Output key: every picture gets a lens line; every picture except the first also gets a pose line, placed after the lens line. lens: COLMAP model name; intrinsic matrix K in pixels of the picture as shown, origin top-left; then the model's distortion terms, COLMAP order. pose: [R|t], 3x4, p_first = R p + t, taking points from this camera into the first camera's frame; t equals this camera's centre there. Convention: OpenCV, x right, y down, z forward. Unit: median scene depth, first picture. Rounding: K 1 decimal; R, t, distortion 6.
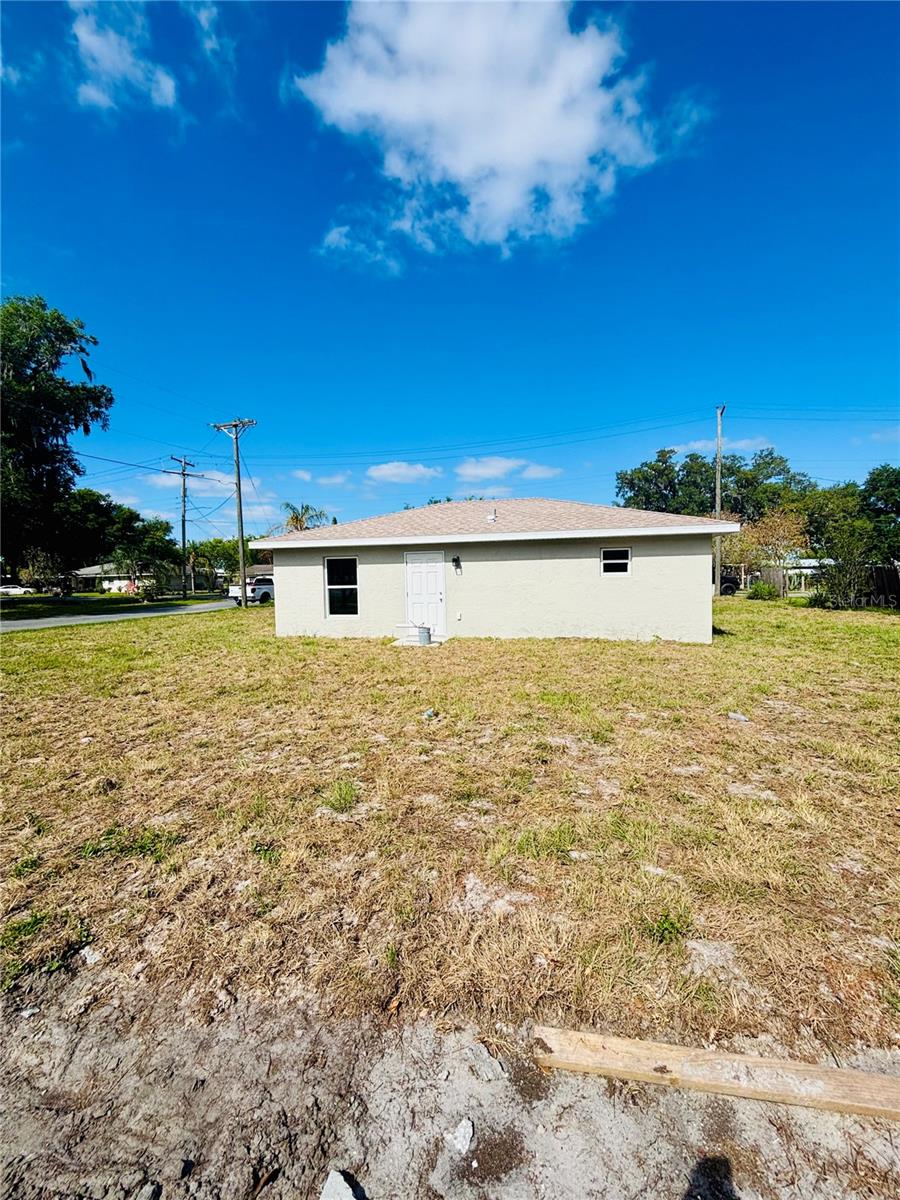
lens RADIAL K [[478.5, 0, 449.5], [0, 478.5, 580.2], [0, 0, 1]] dist [0.000938, 0.000194]
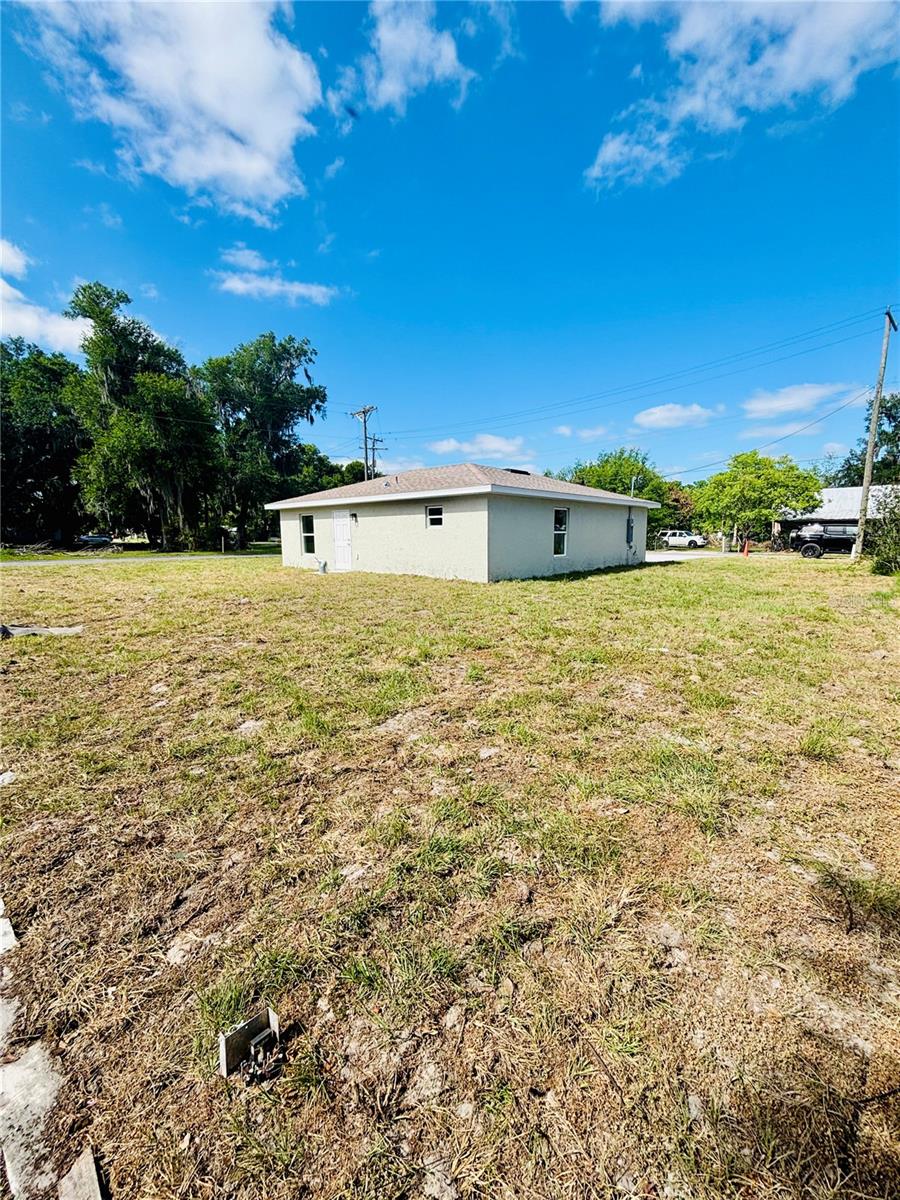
lens RADIAL K [[474.2, 0, 450.0], [0, 474.2, 600.0], [0, 0, 1]] dist [-0.000448, -0.000006]
pose [[0.866679, 0.084509, -0.491655, 0.914069], [-0.019417, 0.990515, 0.136028, 0.007720], [0.498487, -0.108346, 0.860100, -0.098538]]
